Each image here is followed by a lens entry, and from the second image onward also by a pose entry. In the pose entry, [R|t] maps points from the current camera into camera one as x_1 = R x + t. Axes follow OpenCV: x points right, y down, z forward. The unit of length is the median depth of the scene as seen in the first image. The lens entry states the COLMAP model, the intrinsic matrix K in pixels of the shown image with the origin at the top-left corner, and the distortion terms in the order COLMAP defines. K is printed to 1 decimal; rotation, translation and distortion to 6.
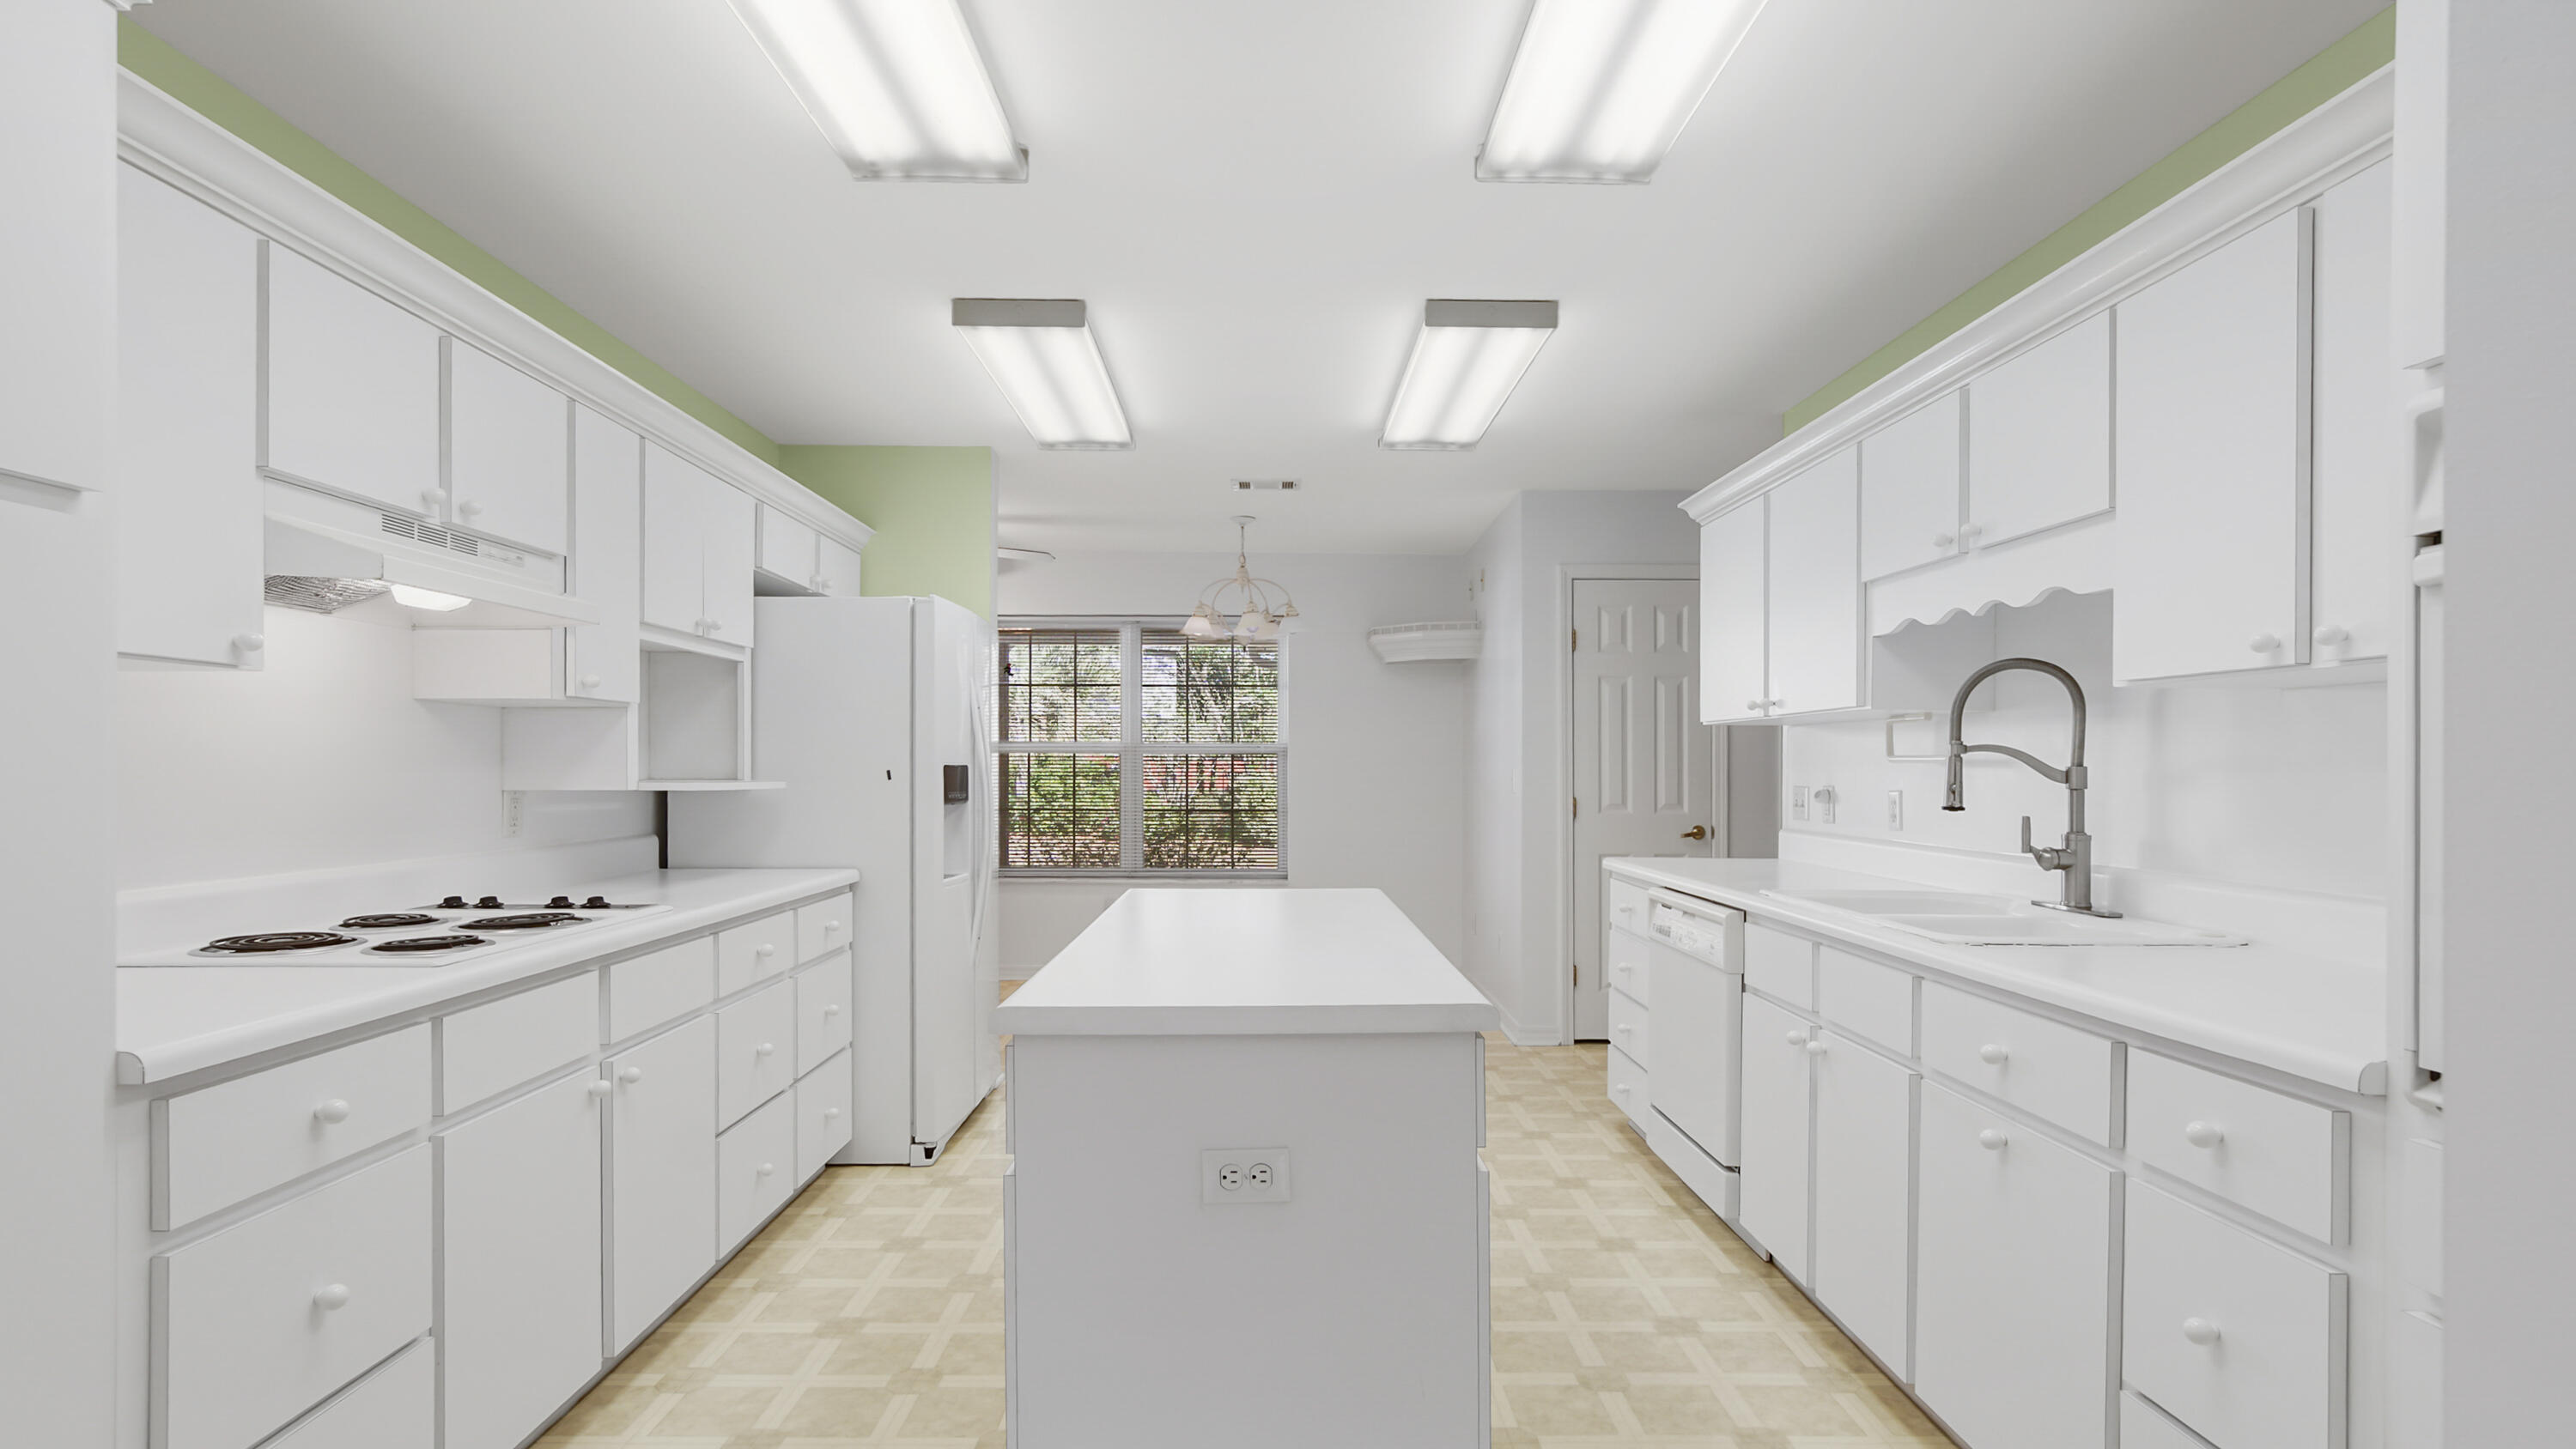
lens RADIAL K [[1228.3, 0, 1277.2], [0, 1228.3, 768.4], [0, 0, 1]] dist [-0.000085, 0.000250]
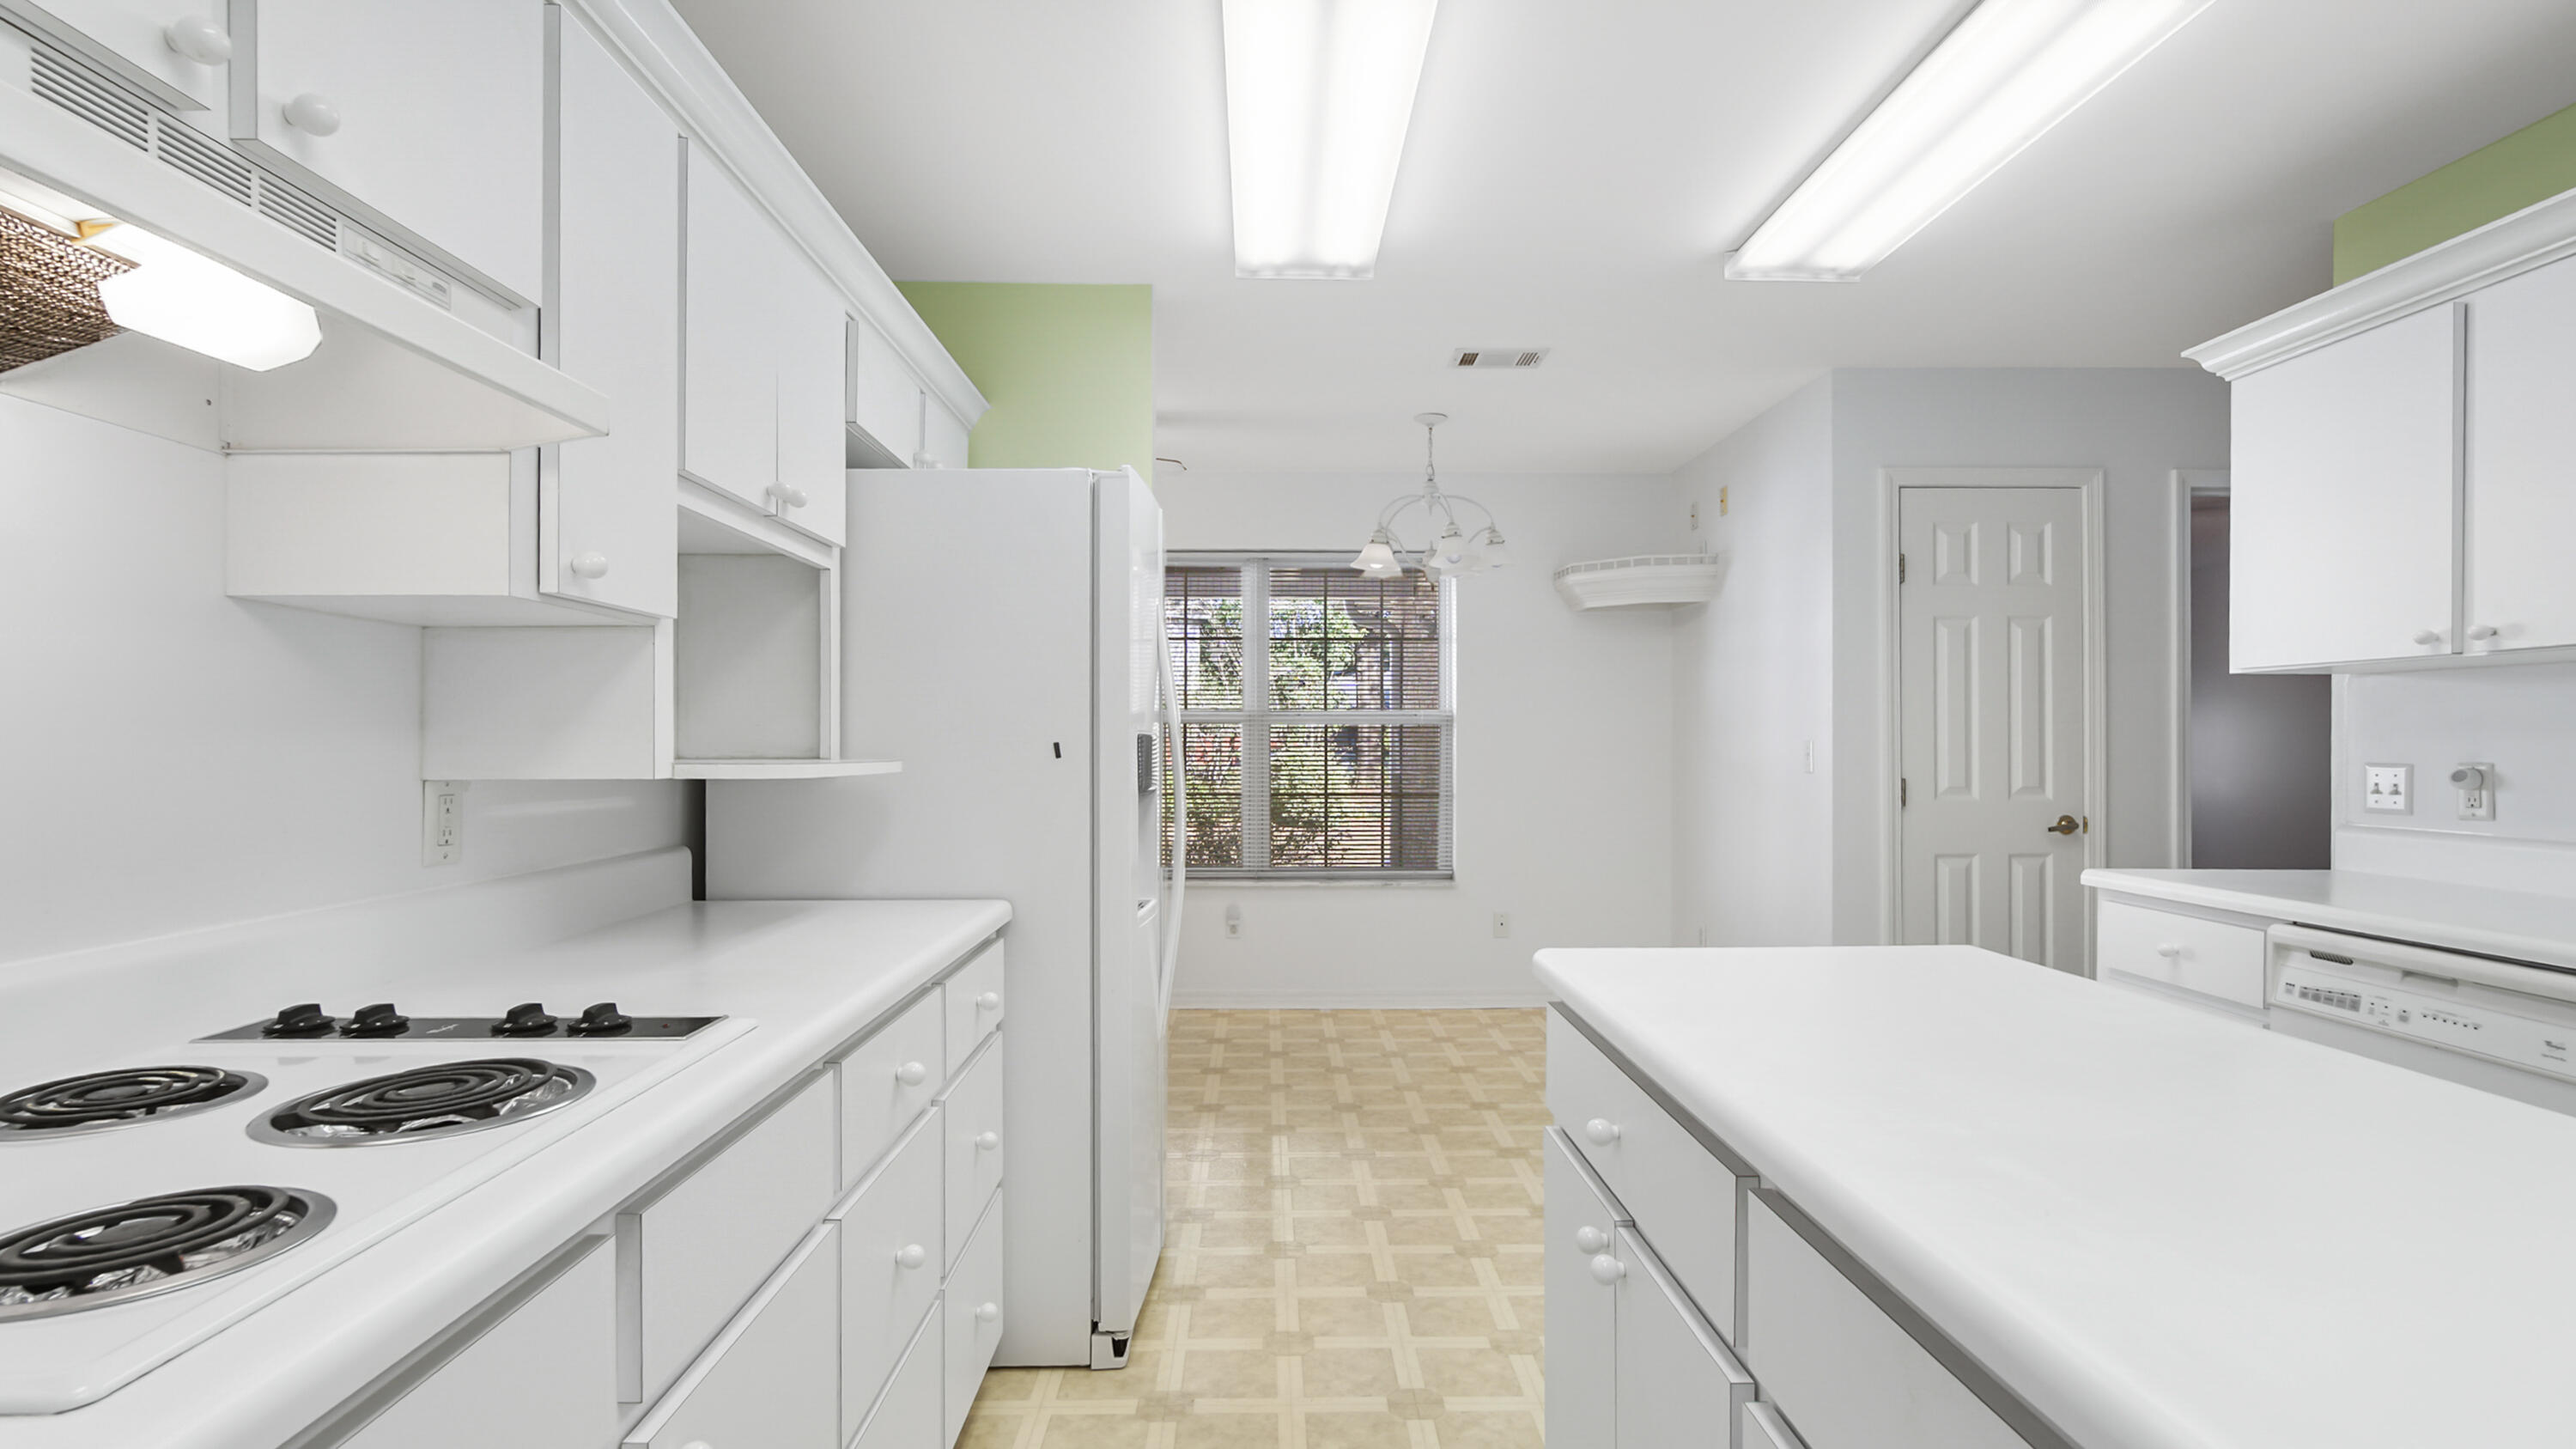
lens RADIAL K [[1223.5, 0, 1281.9], [0, 1223.5, 732.7], [0, 0, 1]] dist [-0.008493, 0.000269]
pose [[0.999866, -0.002275, 0.016195, -0.211933], [0.002423, 0.999955, -0.009124, 0.002226], [-0.016174, 0.009162, 0.999827, 0.371307]]
